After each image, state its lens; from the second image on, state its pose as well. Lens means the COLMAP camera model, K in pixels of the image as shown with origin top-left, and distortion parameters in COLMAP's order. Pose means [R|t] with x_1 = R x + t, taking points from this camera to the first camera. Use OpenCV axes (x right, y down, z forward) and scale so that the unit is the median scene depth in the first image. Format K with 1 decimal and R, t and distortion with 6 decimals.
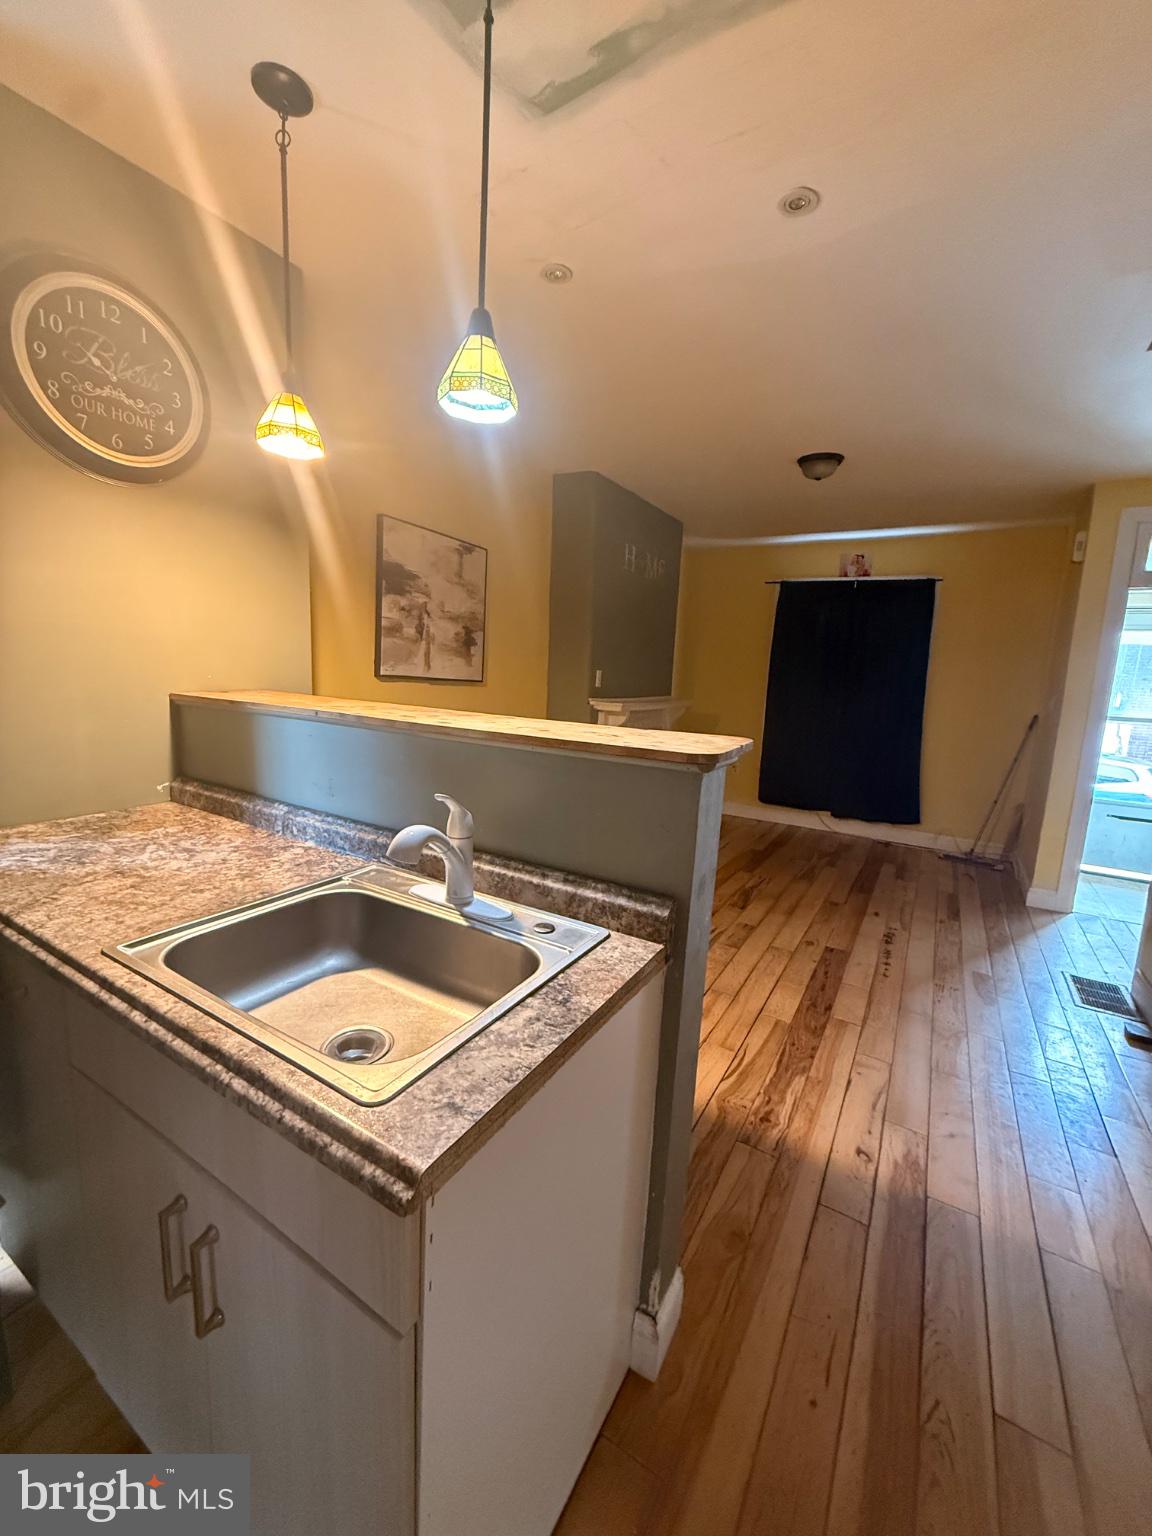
lens RADIAL K [[608.4, 0, 578.8], [0, 608.4, 767.3], [0, 0, 1]] dist [0.000006, -0.000057]
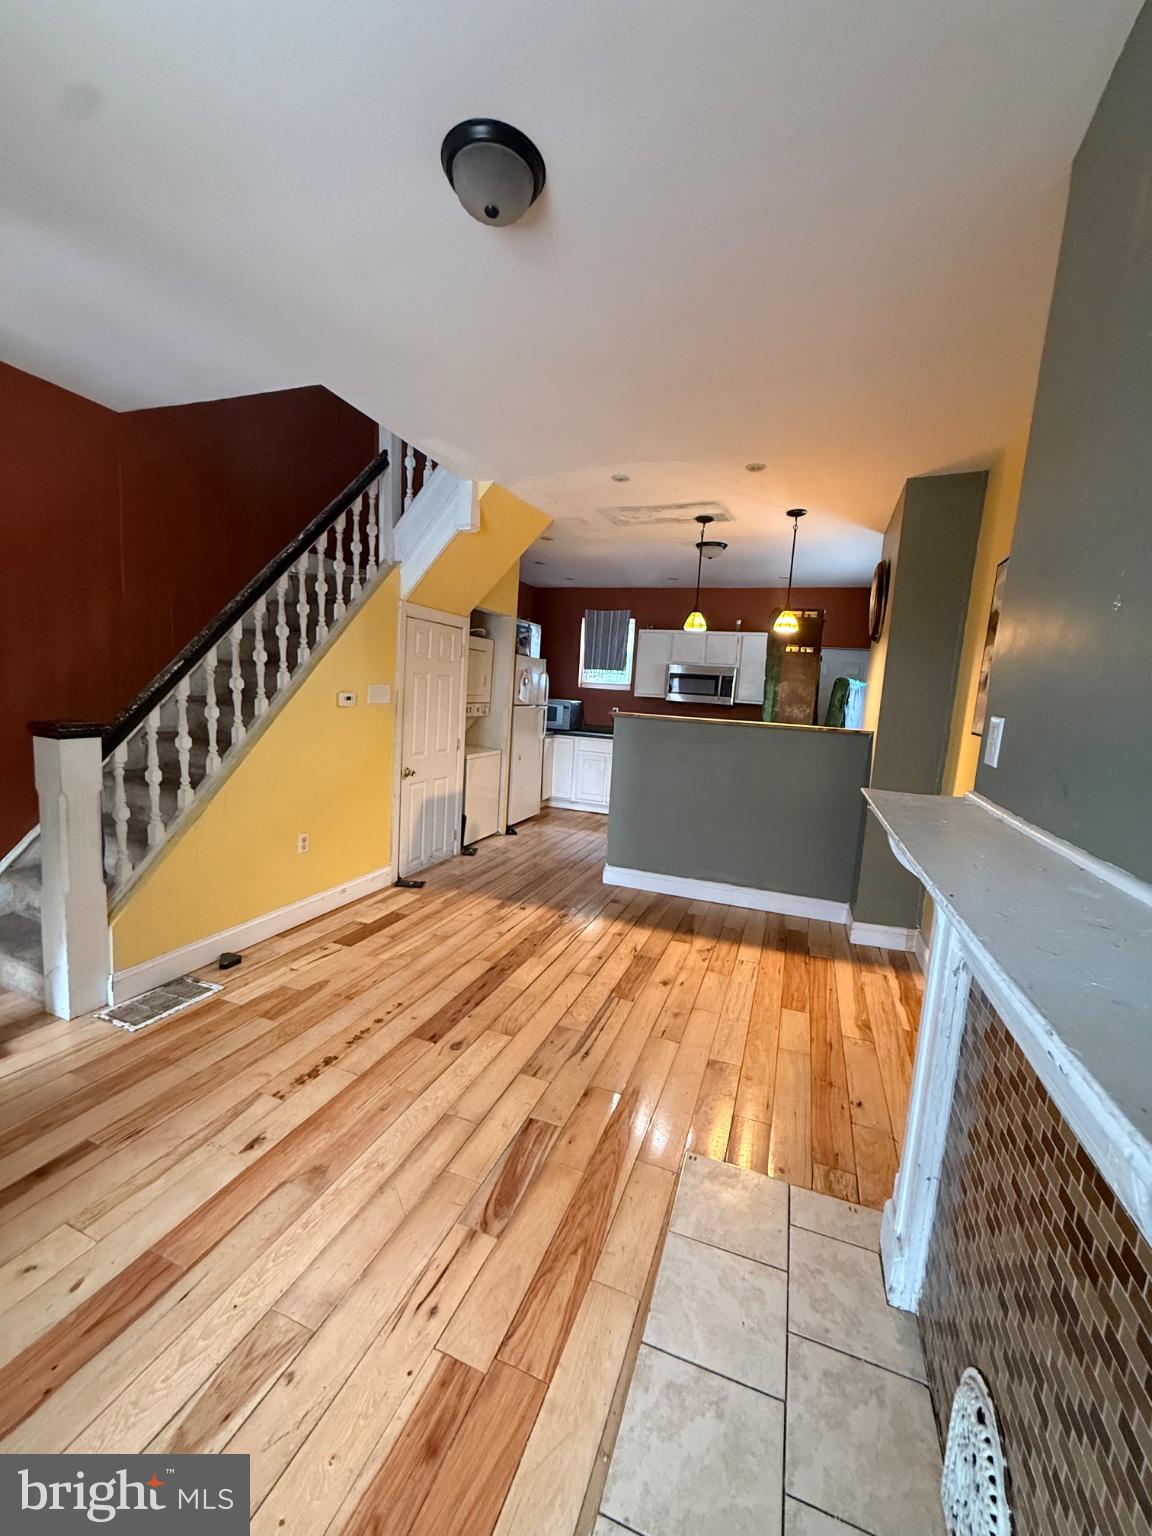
lens RADIAL K [[608.4, 0, 575.4], [0, 608.4, 767.3], [0, 0, 1]] dist [0.000006, -0.000057]
pose [[-0.978421, -0.087052, -0.187387, 0.497482], [-0.136019, 0.954051, 0.266995, -0.293775], [0.155534, 0.286722, -0.945304, 1.980249]]
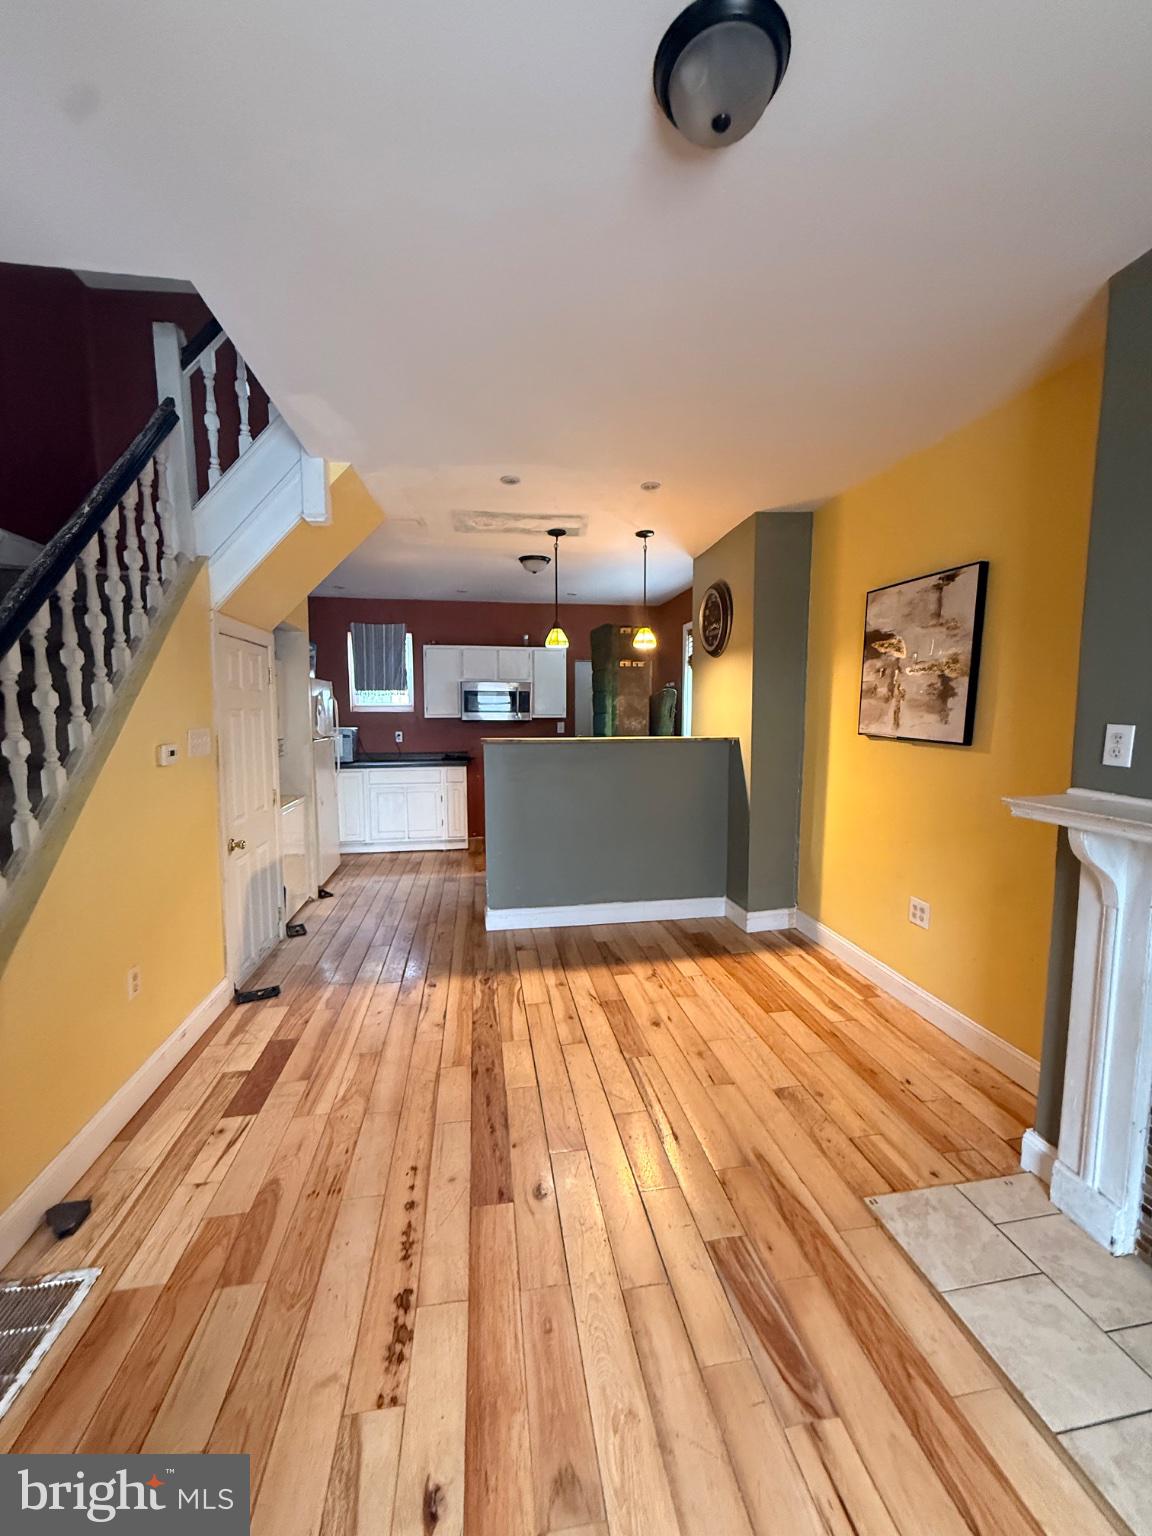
lens RADIAL K [[608.4, 0, 574.5], [0, 608.4, 767.3], [0, 0, 1]] dist [0.000006, -0.000057]
pose [[-0.766908, 0.008647, -0.641699, 0.870144], [-0.136839, 0.974711, 0.176675, -0.235824], [0.626998, 0.223303, -0.746330, 1.657430]]
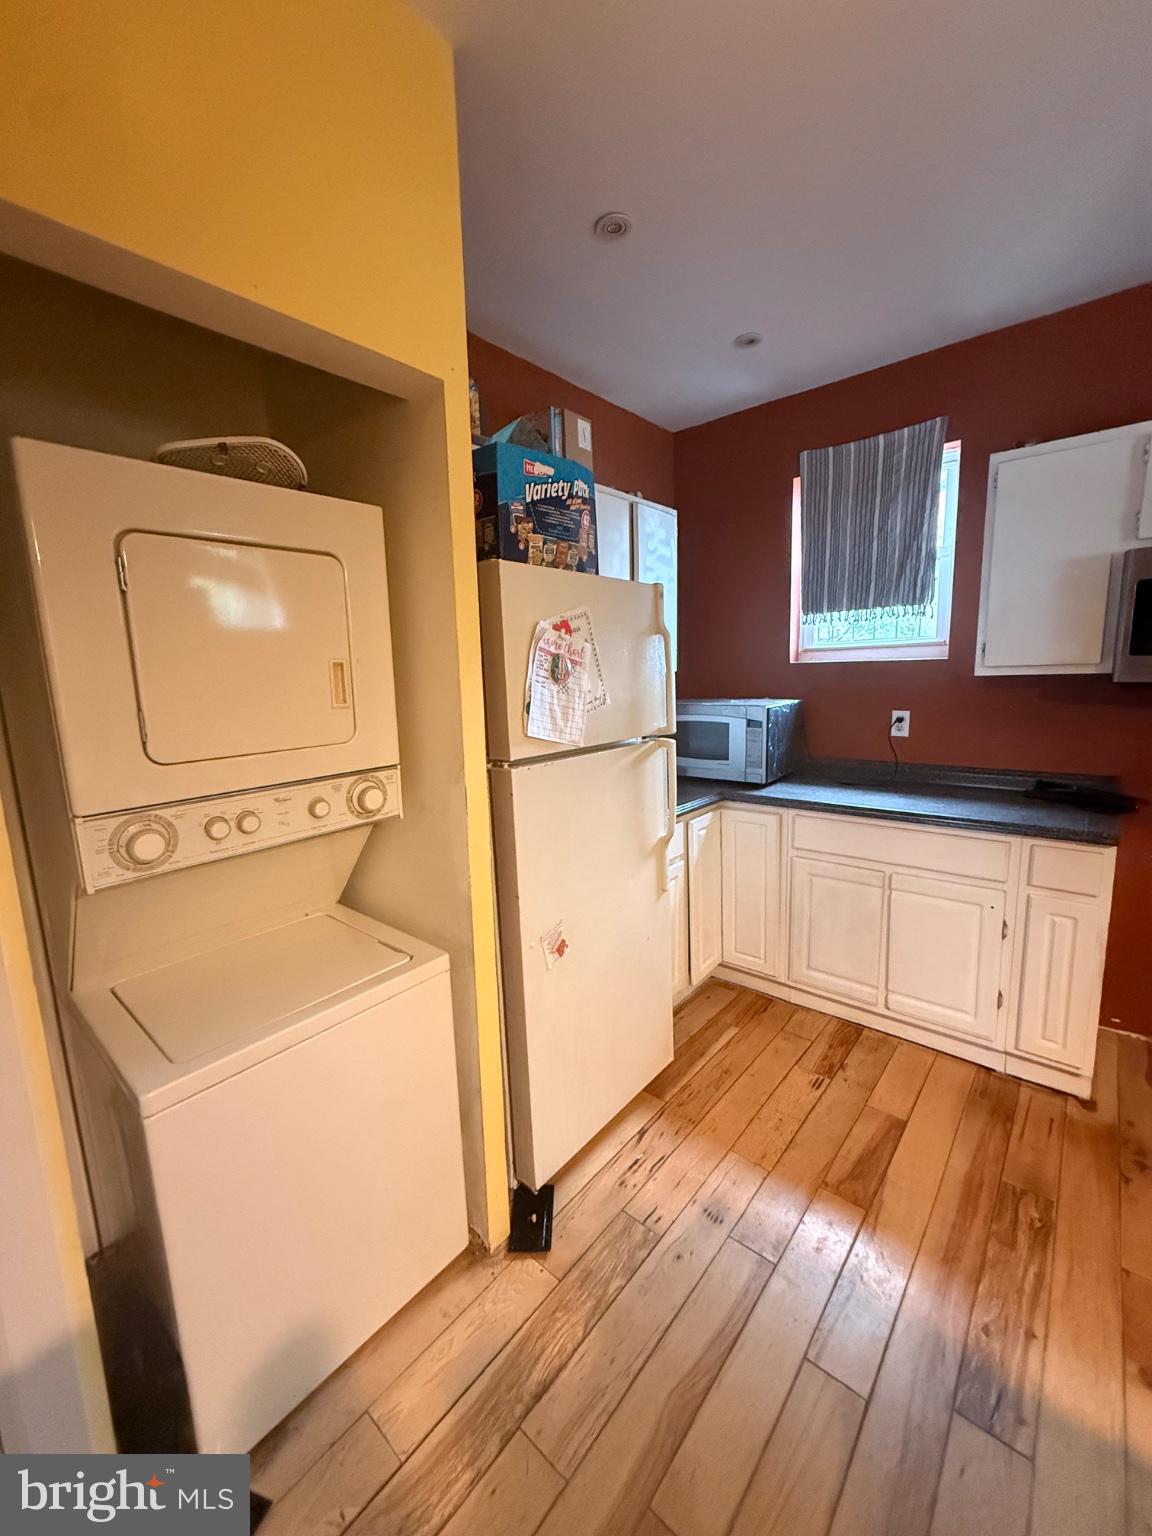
lens RADIAL K [[608.4, 0, 580.2], [0, 608.4, 765.6], [0, 0, 1]] dist [0.000006, -0.000057]
pose [[-0.985683, -0.045535, 0.162344, 0.175441], [0.007979, 0.949166, 0.314674, -0.071587], [-0.168420, 0.311464, -0.935214, 0.366045]]
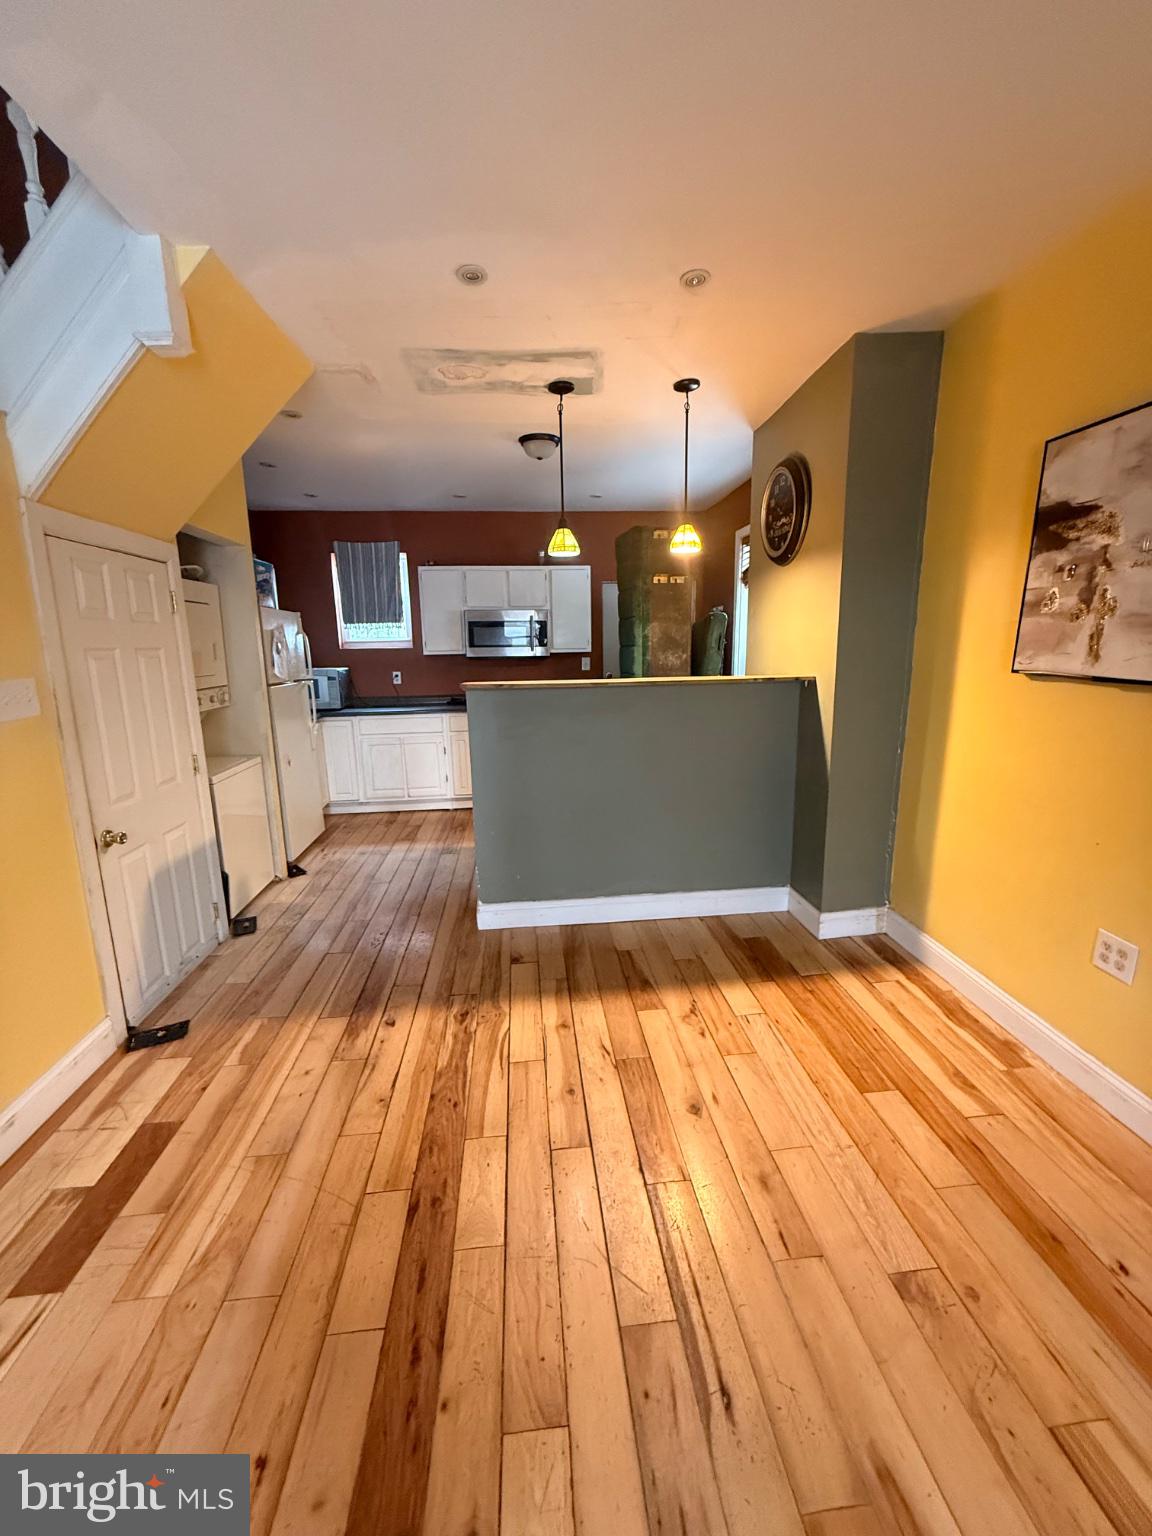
lens RADIAL K [[608.4, 0, 574.6], [0, 608.4, 766.5], [0, 0, 1]] dist [0.000006, -0.000057]
pose [[-0.808591, 0.079255, -0.583009, 0.589334], [-0.114181, 0.950911, 0.287629, -0.208578], [0.577186, 0.299142, -0.759849, 1.400393]]
